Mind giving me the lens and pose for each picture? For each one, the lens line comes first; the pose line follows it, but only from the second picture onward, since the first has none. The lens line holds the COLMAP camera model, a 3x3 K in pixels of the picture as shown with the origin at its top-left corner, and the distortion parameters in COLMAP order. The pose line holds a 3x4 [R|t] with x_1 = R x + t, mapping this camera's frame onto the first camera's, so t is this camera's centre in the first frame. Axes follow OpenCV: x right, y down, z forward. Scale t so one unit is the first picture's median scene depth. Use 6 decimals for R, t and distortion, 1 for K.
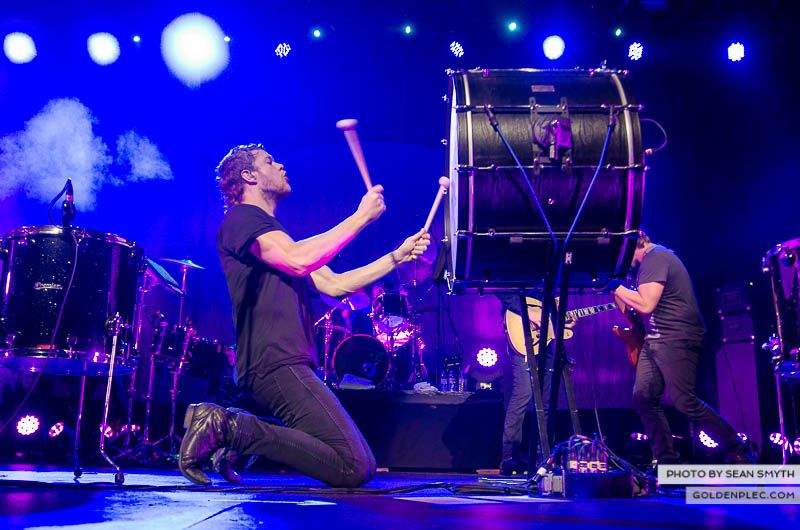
lens RADIAL K [[670.3, 0, 400.0], [0, 670.3, 265.0], [0, 0, 1]] dist [0.002270, 0.002197]
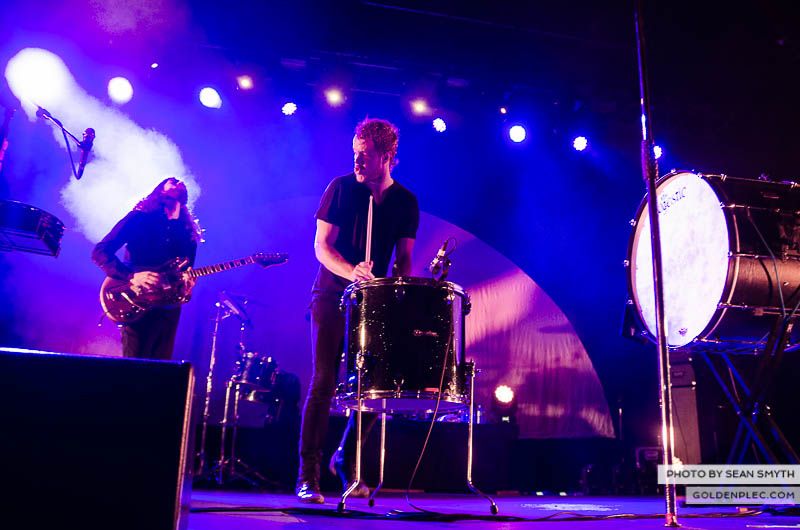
lens RADIAL K [[594.0, 0, 400.0], [0, 594.0, 265.0], [0, 0, 1]] dist [-0.001741, -0.001866]
pose [[0.980869, 0.070563, 0.181430, -0.235716], [-0.058941, 0.995896, -0.068676, -0.003733], [-0.185531, 0.056668, 0.981003, 0.009705]]
